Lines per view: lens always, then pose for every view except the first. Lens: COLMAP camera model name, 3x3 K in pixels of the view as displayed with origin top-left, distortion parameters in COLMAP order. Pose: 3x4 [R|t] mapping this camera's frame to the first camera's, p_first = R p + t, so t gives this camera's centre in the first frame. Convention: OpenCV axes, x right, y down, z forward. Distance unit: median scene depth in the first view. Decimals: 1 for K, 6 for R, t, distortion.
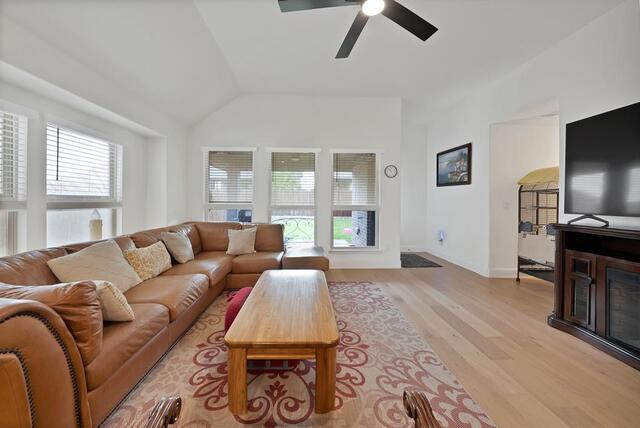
lens RADIAL K [[232.8, 0, 307.3], [0, 232.8, 202.5], [0, 0, 1]] dist [-0.012968, 0.000914]
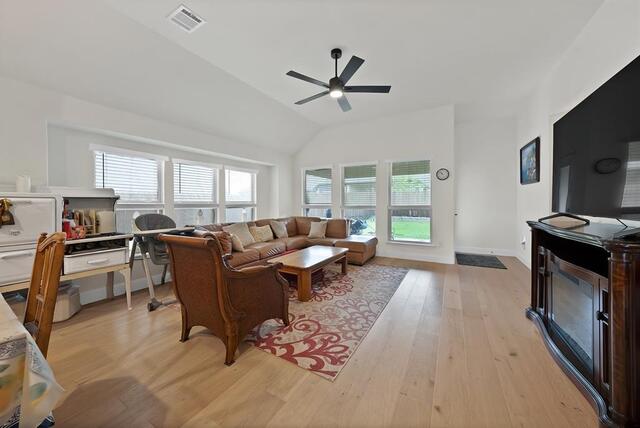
lens RADIAL K [[232.8, 0, 312.5], [0, 232.8, 204.1], [0, 0, 1]] dist [-0.012968, 0.000914]
pose [[0.840099, -0.008122, -0.542373, 0.698312], [0.008867, 0.999960, -0.001239, 0.003149], [0.542361, -0.003768, 0.840137, -0.396114]]
